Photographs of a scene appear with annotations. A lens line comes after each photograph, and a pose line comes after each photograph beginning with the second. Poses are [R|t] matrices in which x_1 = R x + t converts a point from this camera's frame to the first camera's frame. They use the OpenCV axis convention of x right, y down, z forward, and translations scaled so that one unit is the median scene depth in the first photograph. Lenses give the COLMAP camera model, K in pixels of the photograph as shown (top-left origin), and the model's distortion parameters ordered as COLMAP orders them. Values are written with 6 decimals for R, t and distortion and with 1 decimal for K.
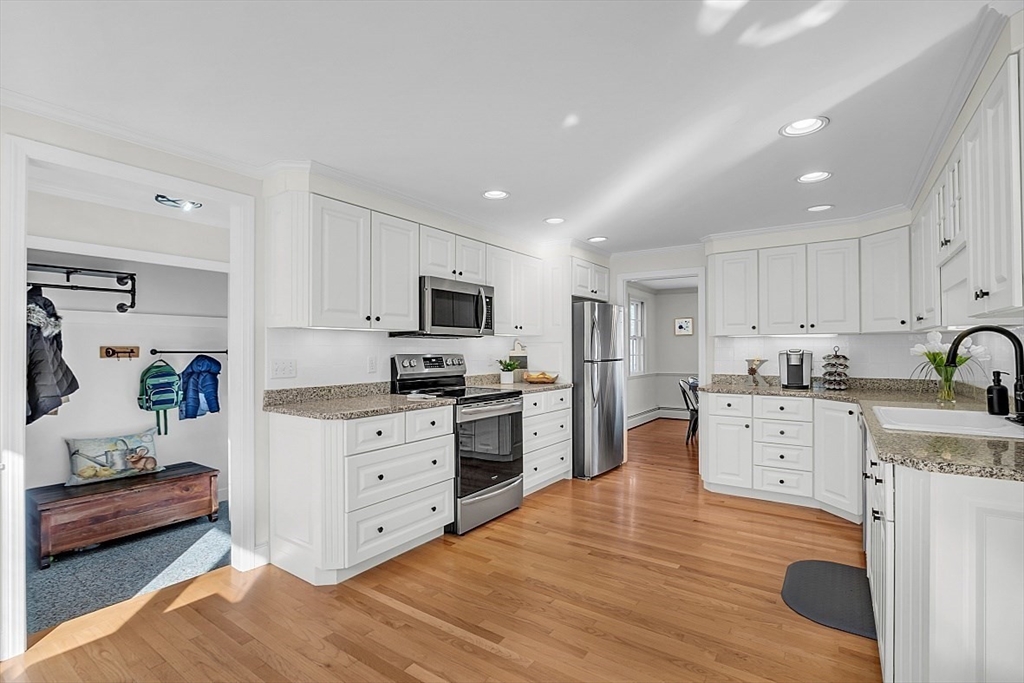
lens RADIAL K [[481.9, 0, 508.2], [0, 481.9, 350.4], [0, 0, 1]] dist [-0.017313, 0.000628]
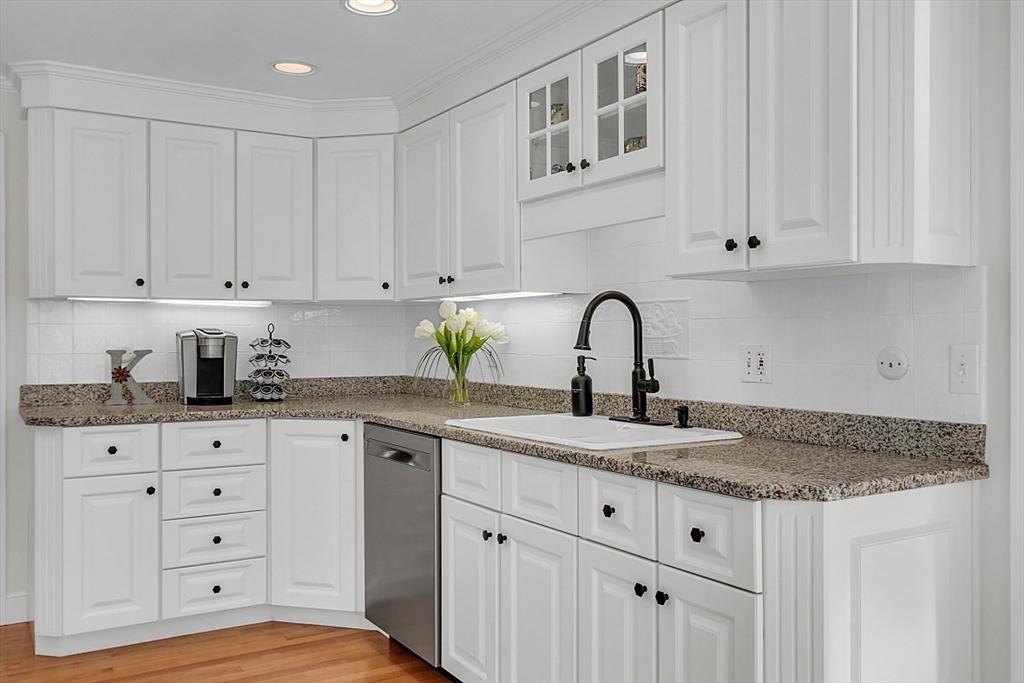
lens RADIAL K [[878.3, 0, 510.0], [0, 878.3, 343.3], [0, 0, 1]] dist [-0.013842, 0.027442]
pose [[0.399499, -0.003839, 0.916726, -0.153340], [0.001534, 0.999993, 0.003520, 0.011910], [-0.916732, 0.000000, 0.399502, 0.348293]]
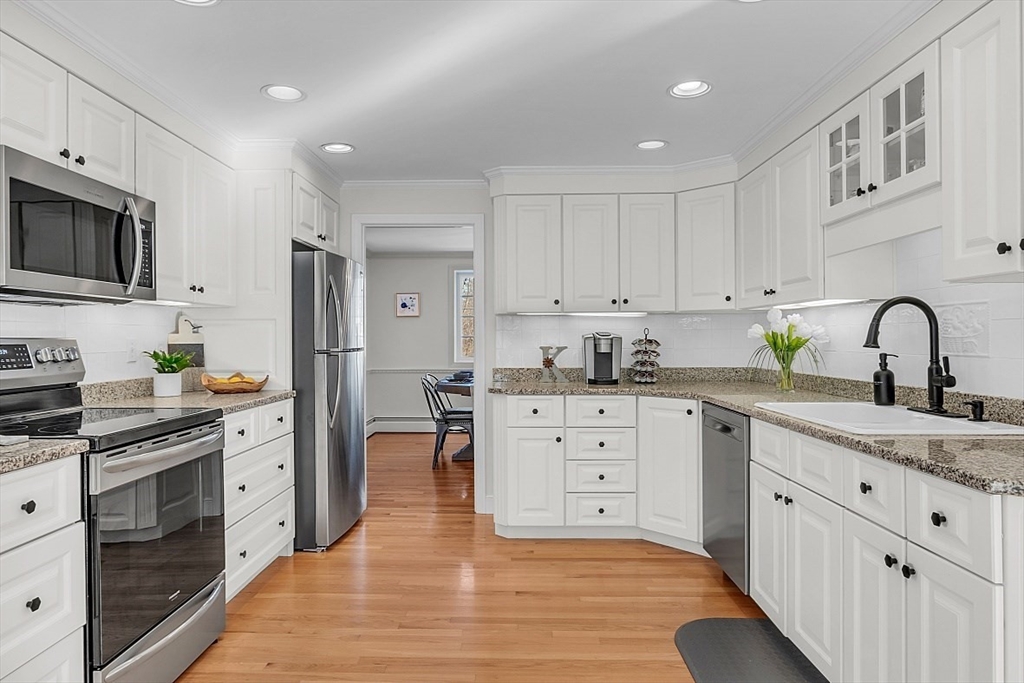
lens RADIAL K [[630.6, 0, 503.9], [0, 630.6, 342.4], [0, 0, 1]] dist [-0.023759, 0.018126]
pose [[0.833884, -0.003970, 0.551926, -0.088771], [0.003187, 0.999992, 0.002378, 0.012118], [-0.551931, -0.000224, 0.833890, 0.275441]]
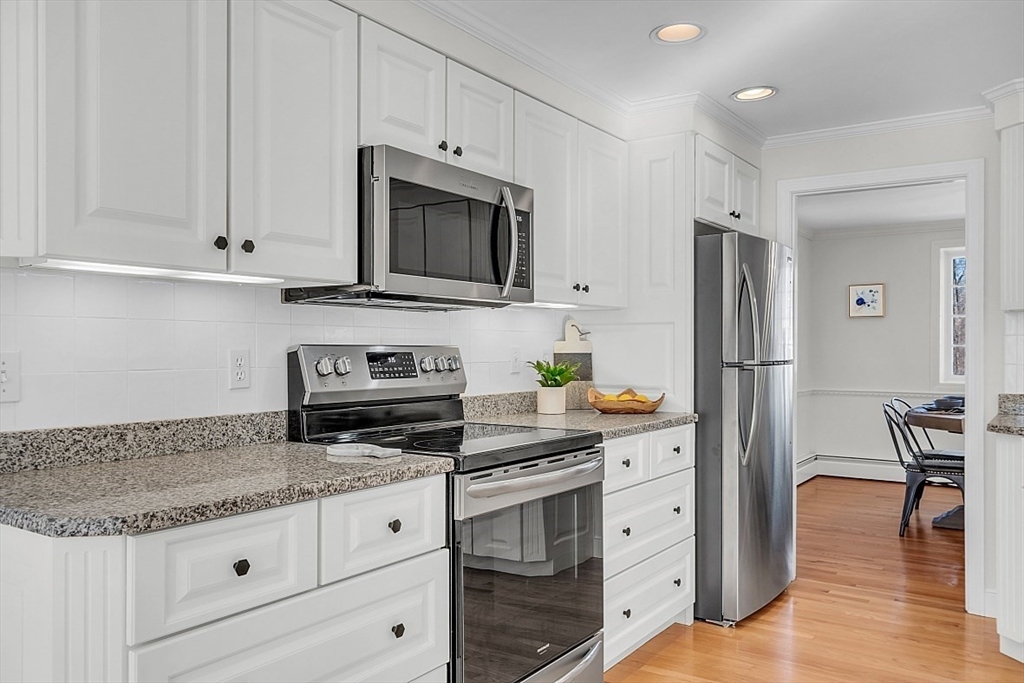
lens RADIAL K [[803.4, 0, 508.1], [0, 803.4, 351.0], [0, 0, 1]] dist [-0.004551, 0.019180]
pose [[0.999990, 0.002344, 0.003775, -0.055606], [-0.002344, 0.999997, 0.000028, 0.012444], [-0.003775, -0.000037, 0.999993, 0.294935]]
